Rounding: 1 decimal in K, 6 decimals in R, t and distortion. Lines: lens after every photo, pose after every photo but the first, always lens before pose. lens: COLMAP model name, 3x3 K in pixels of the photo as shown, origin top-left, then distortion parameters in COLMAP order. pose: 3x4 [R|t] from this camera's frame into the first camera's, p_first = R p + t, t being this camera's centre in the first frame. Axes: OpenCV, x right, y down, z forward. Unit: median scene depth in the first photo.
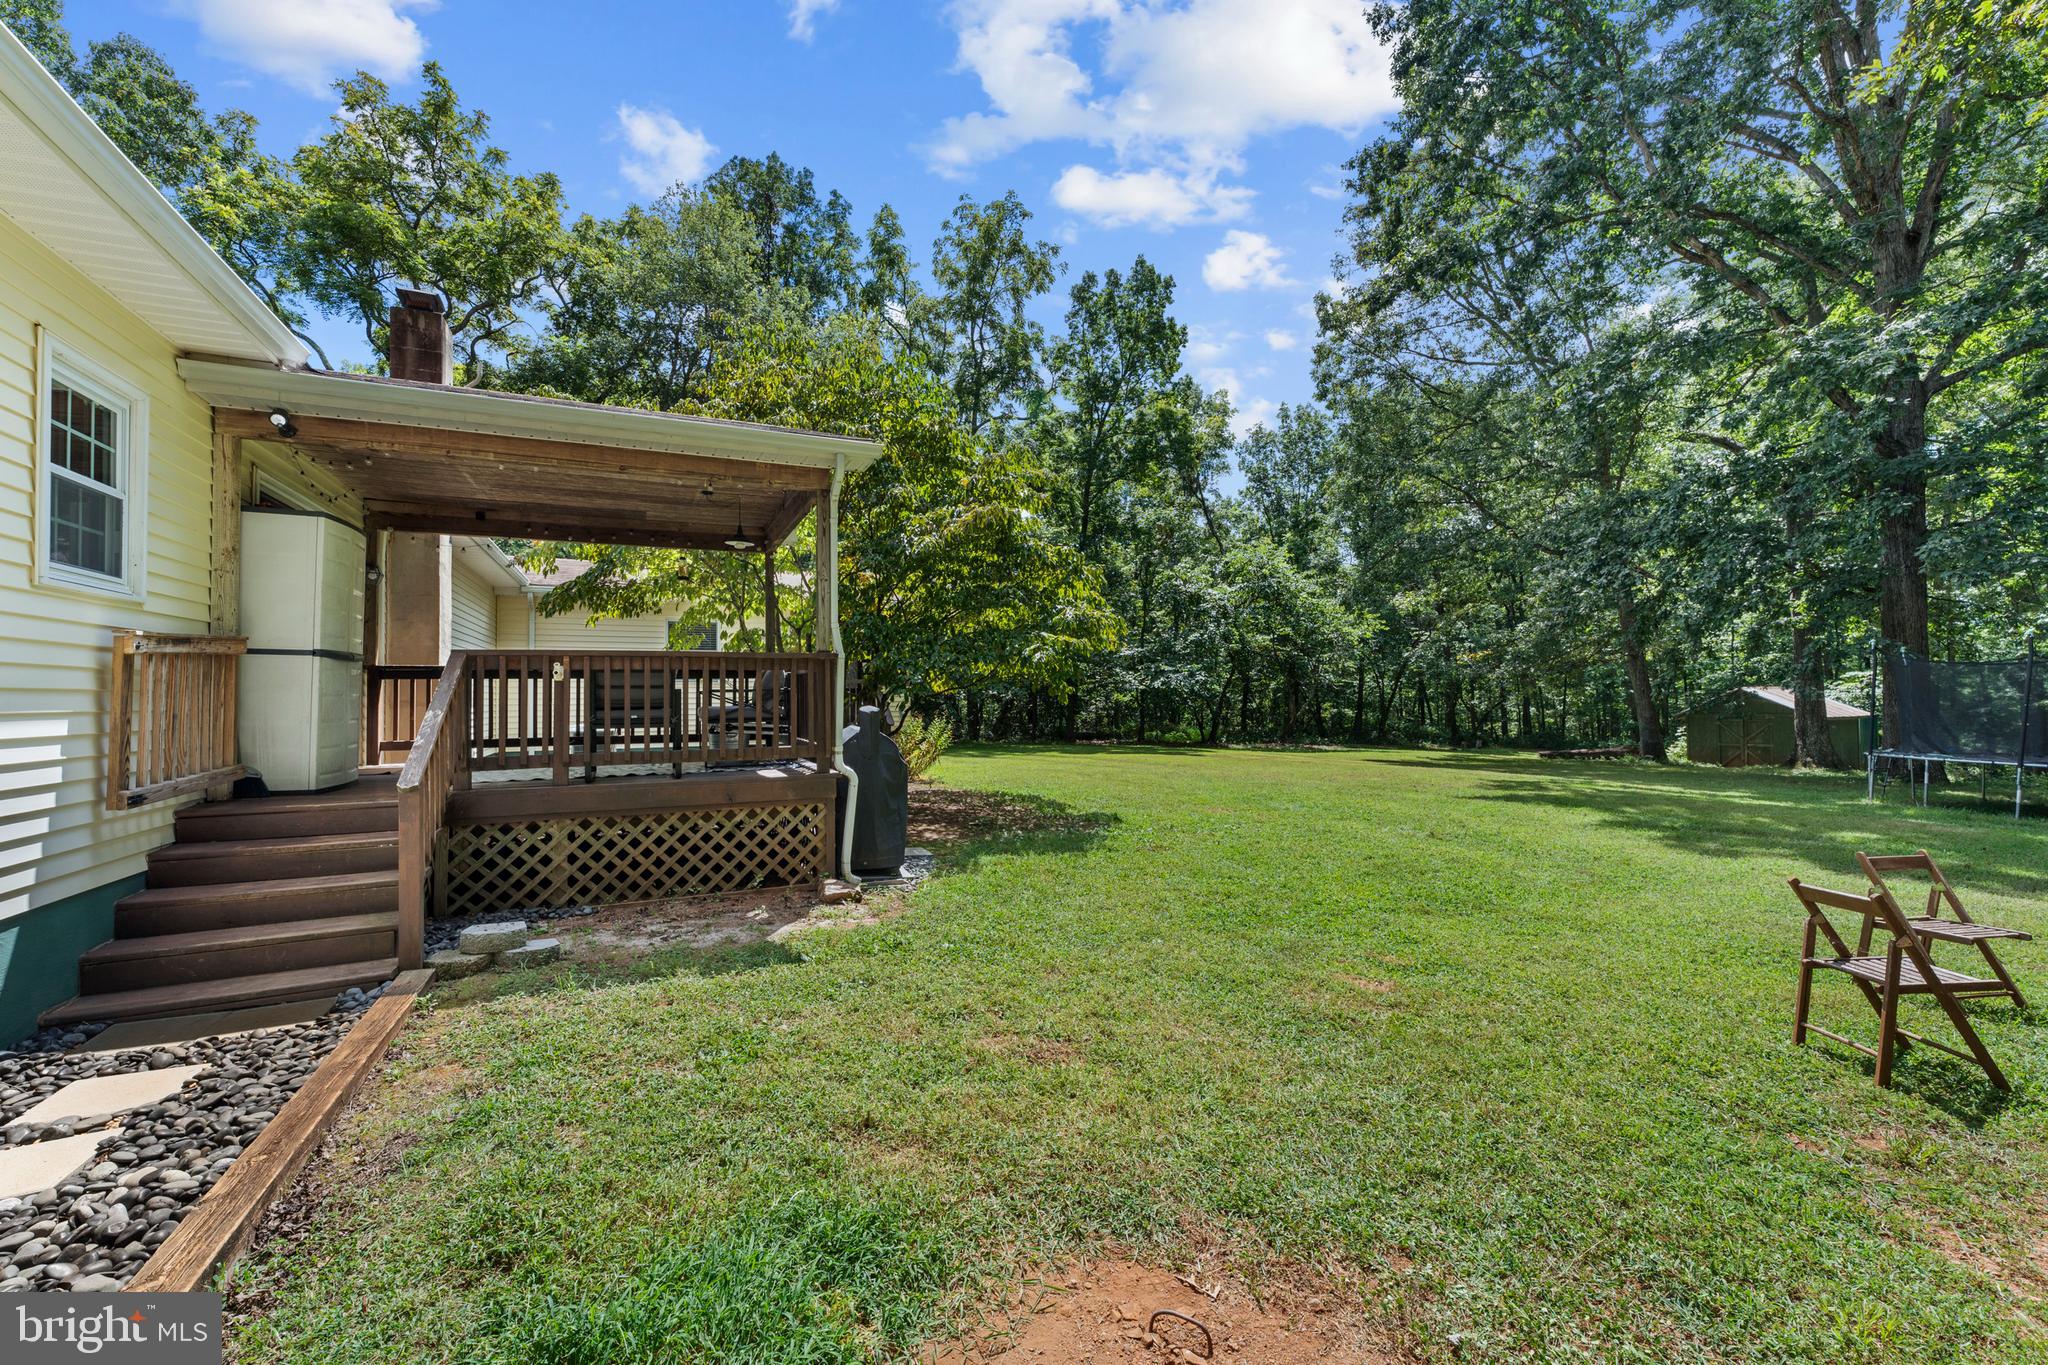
lens RADIAL K [[835.5, 0, 1013.0], [0, 835.5, 681.4], [0, 0, 1]] dist [0.003678, -0.000742]
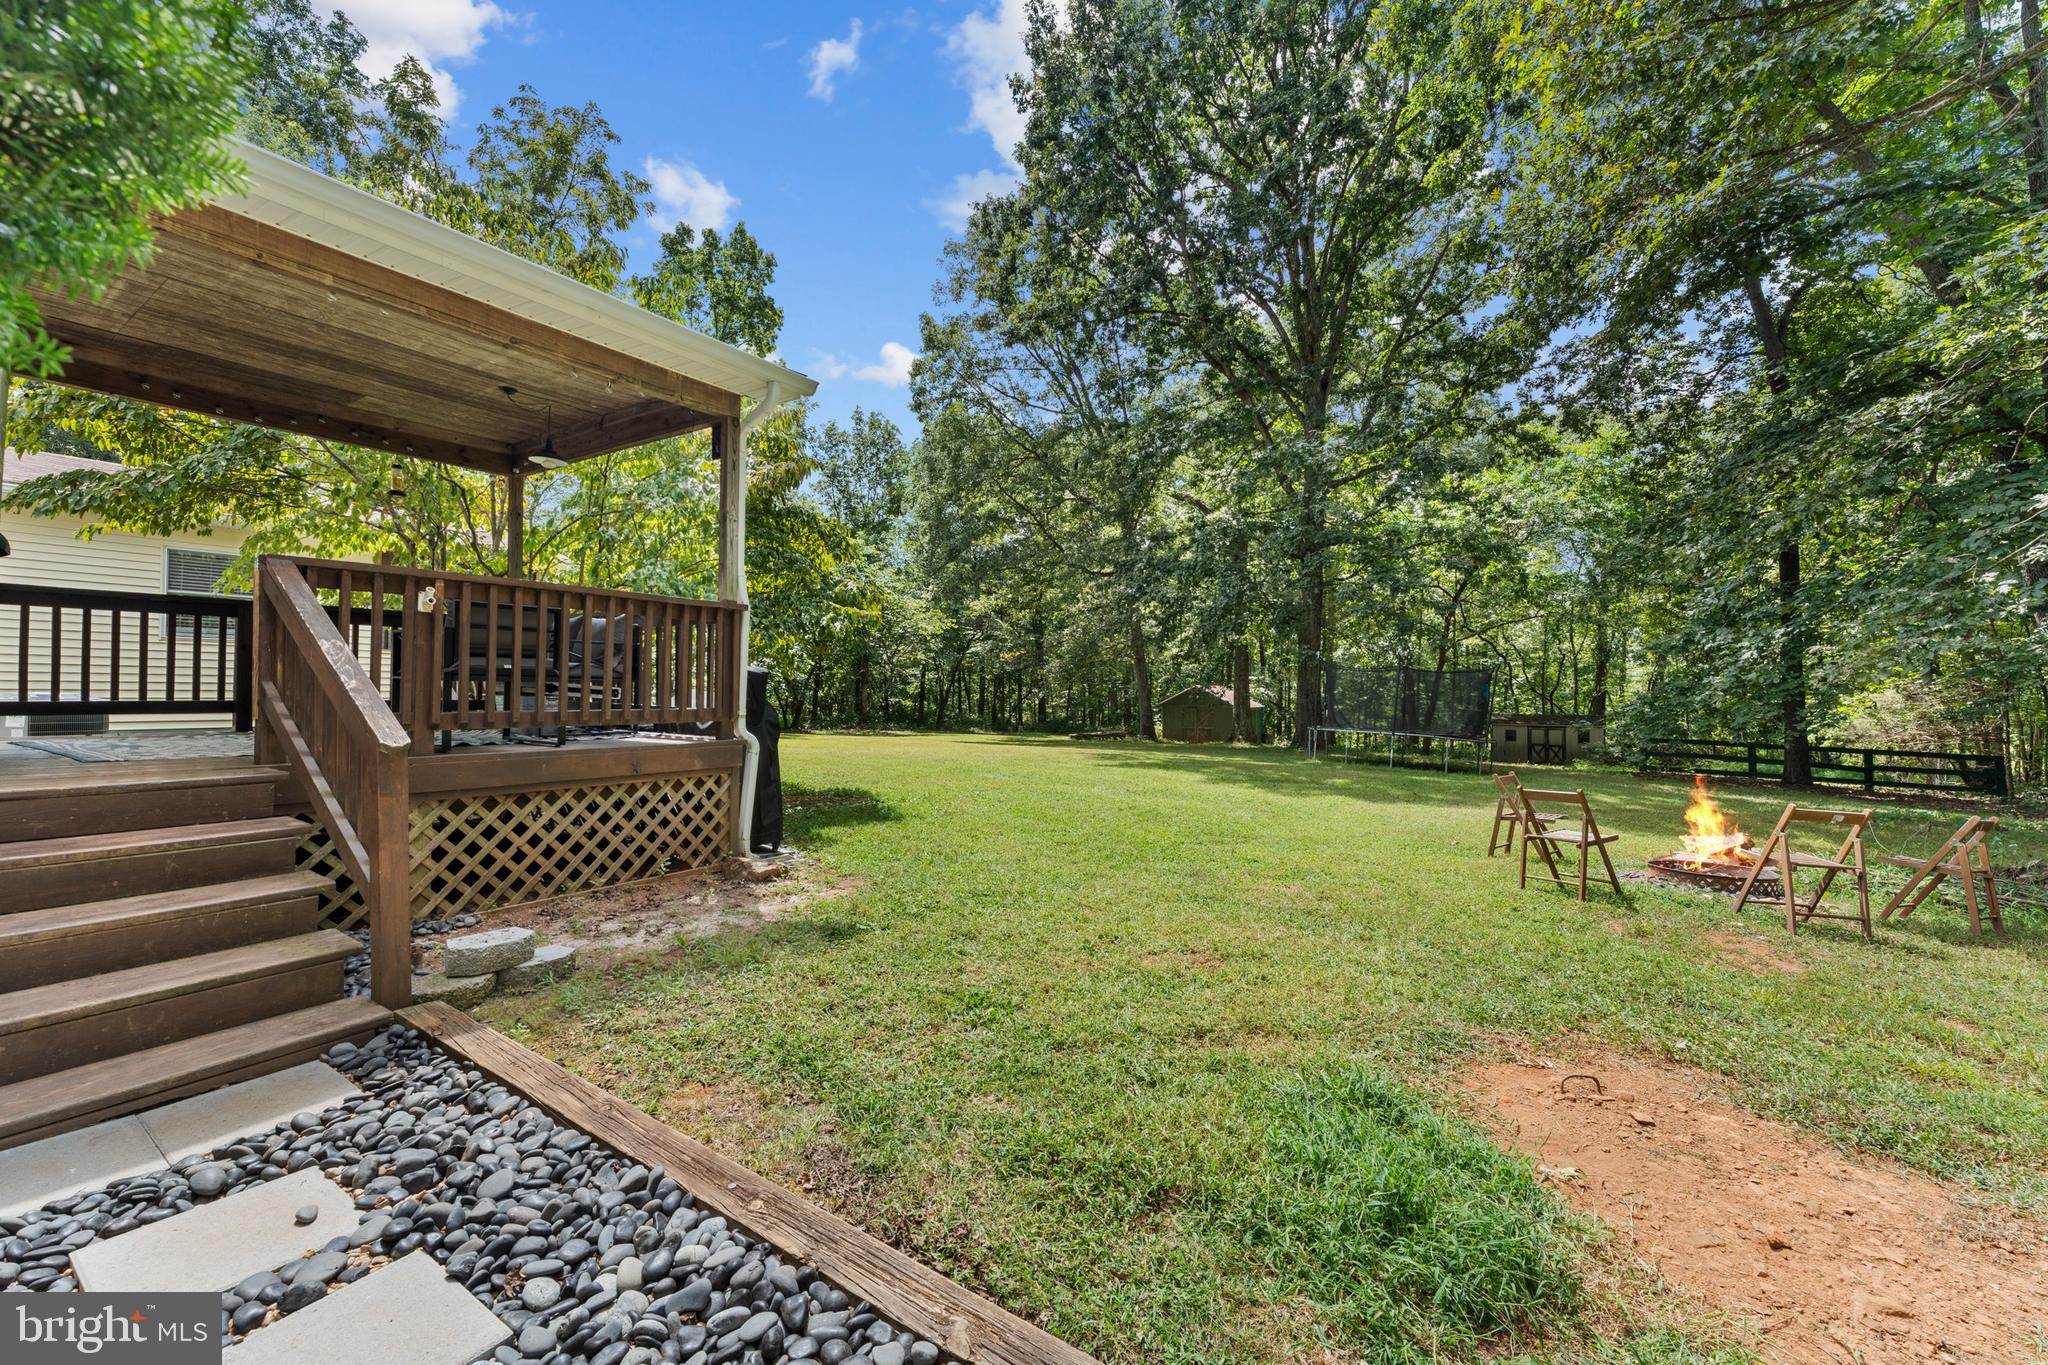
lens RADIAL K [[835.5, 0, 967.9], [0, 835.5, 689.6], [0, 0, 1]] dist [0.003678, -0.000742]
pose [[0.851334, 0.022622, 0.524136, -0.224892], [-0.032000, 0.999449, 0.008841, 0.019475], [-0.523647, -0.024299, 0.851589, 0.055071]]
